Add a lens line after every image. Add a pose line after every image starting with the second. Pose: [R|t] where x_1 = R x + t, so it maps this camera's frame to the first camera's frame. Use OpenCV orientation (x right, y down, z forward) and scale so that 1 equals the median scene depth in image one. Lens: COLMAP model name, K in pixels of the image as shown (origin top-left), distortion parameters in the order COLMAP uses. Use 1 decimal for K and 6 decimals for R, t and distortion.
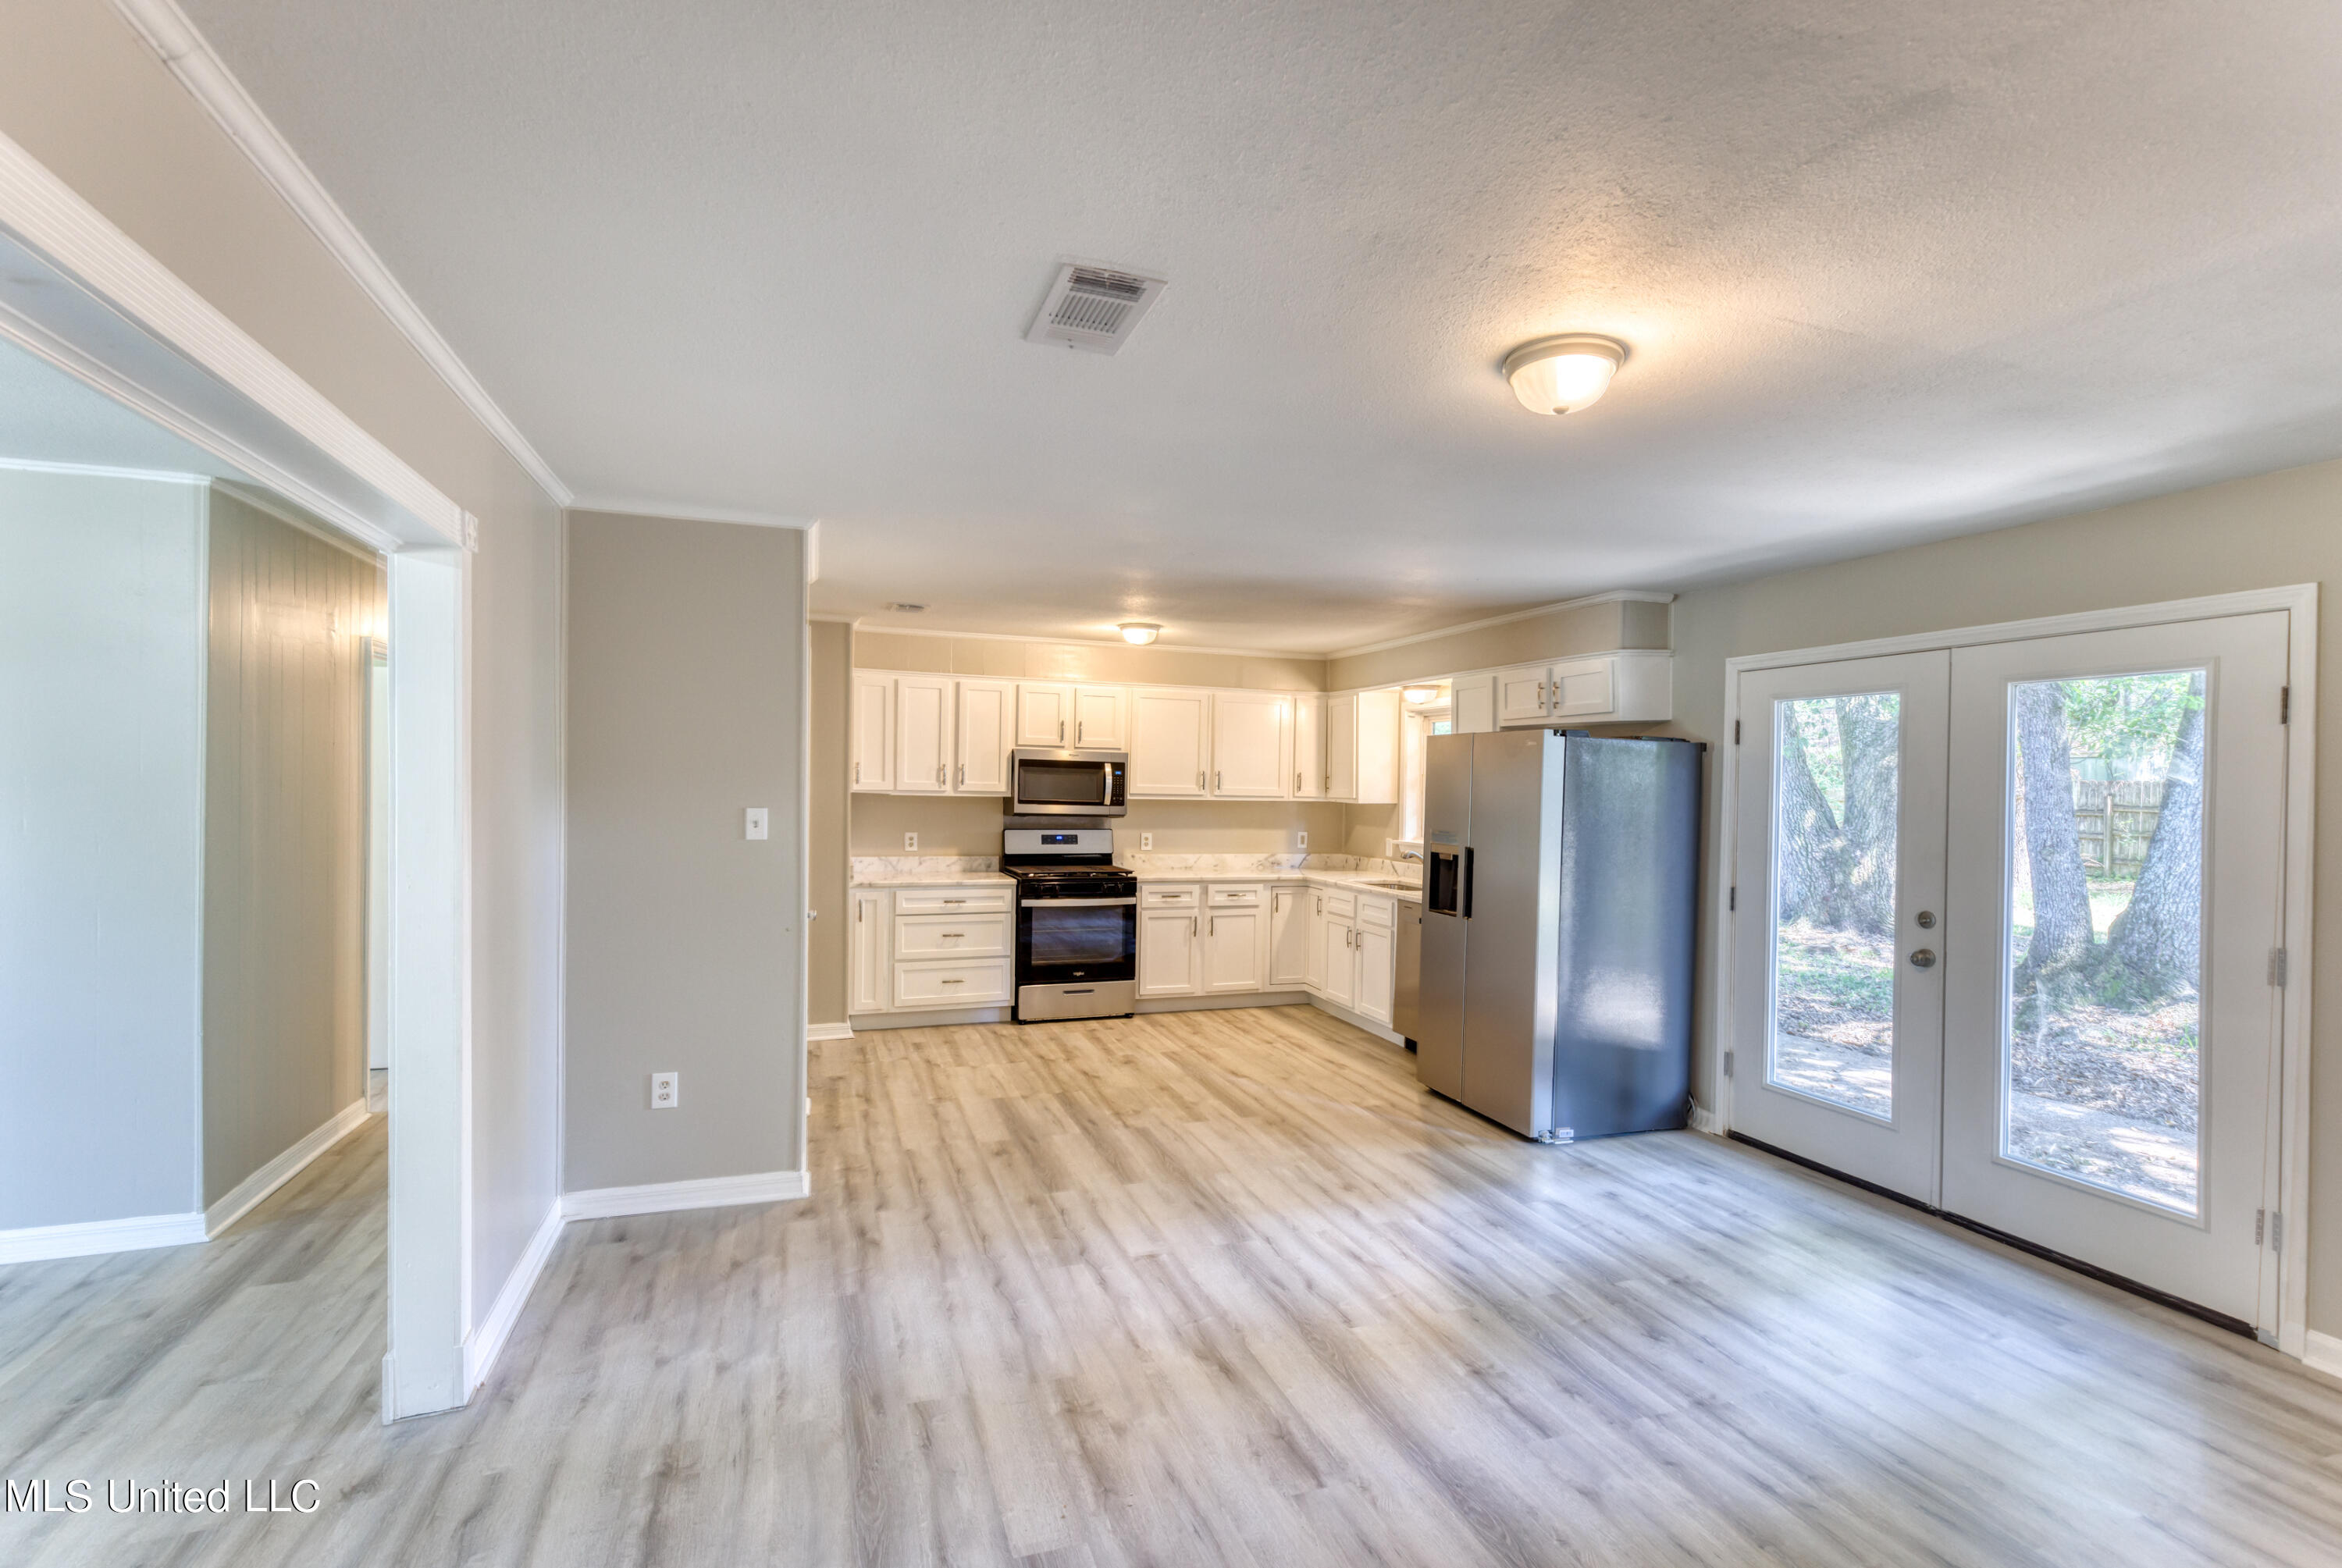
lens RADIAL K [[1058.6, 0, 1171.0], [0, 1058.6, 784.0], [0, 0, 1]] dist [0.000295, -0.000053]
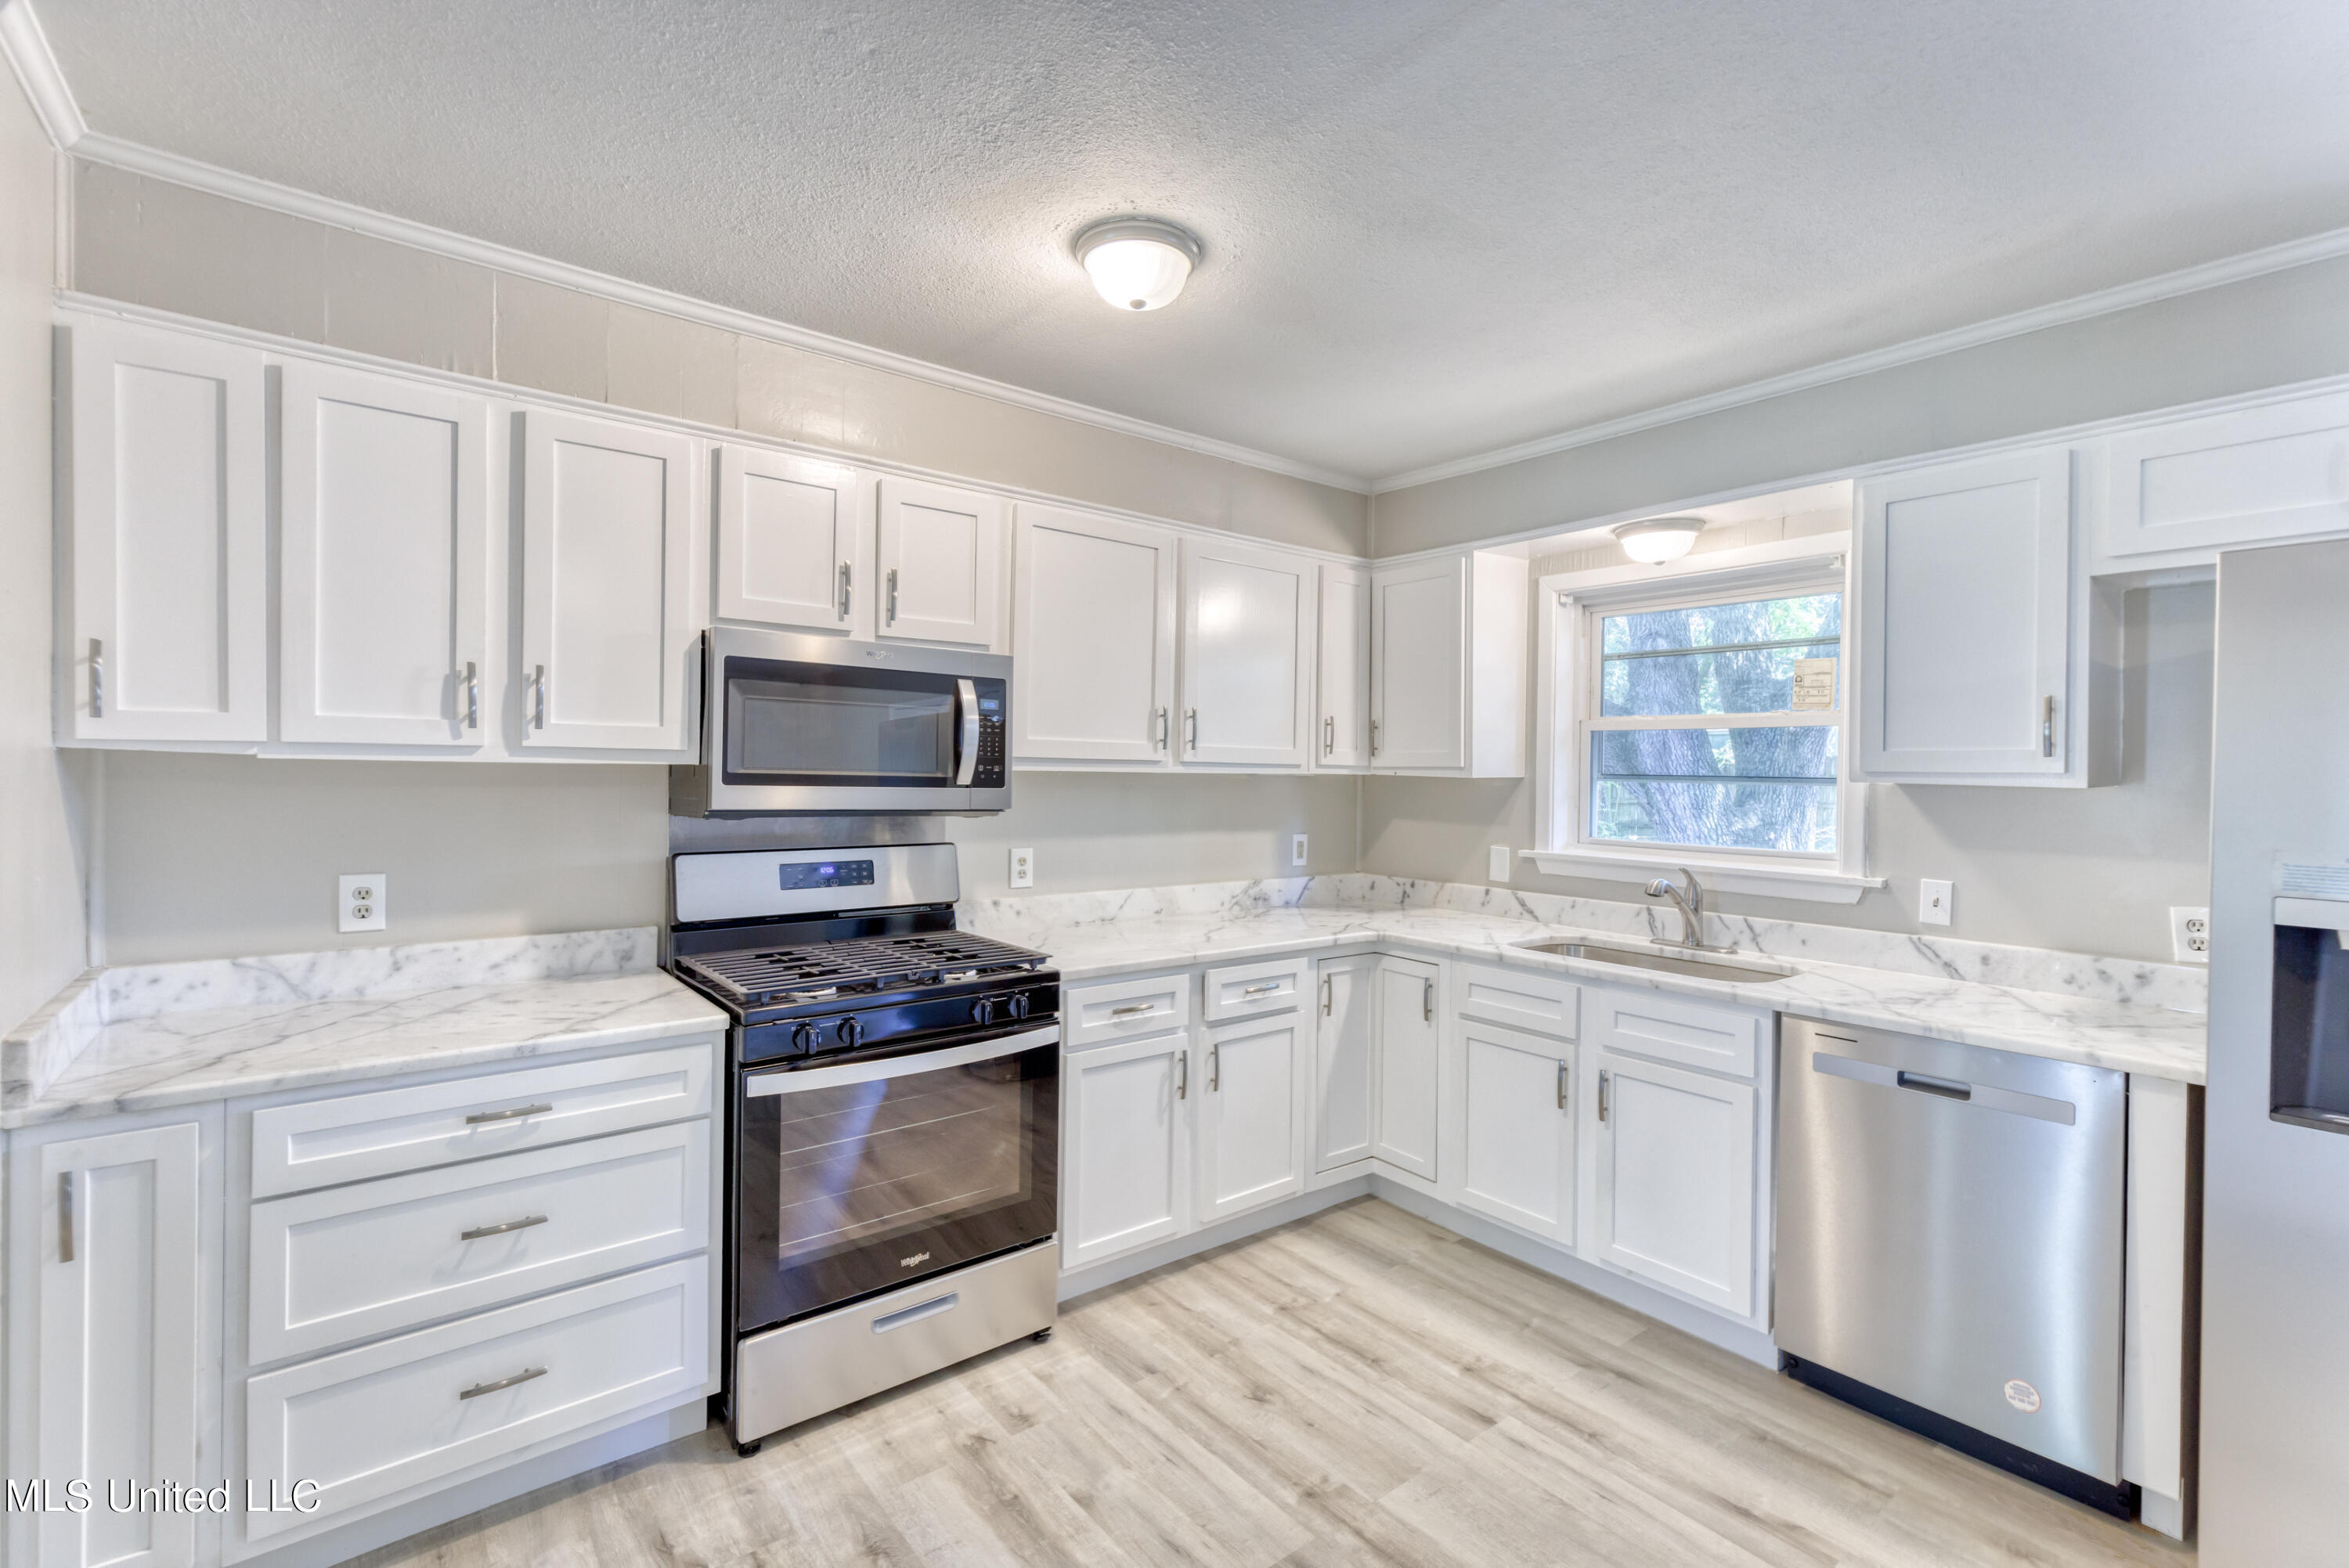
lens RADIAL K [[1038.6, 0, 1176.0], [0, 1038.6, 768.2], [0, 0, 1]] dist [0.001866, 0.000104]
pose [[0.942156, -0.003411, 0.335157, -0.107658], [0.001998, 0.999988, 0.004560, 0.011053], [-0.335168, -0.003626, 0.942151, 0.570968]]
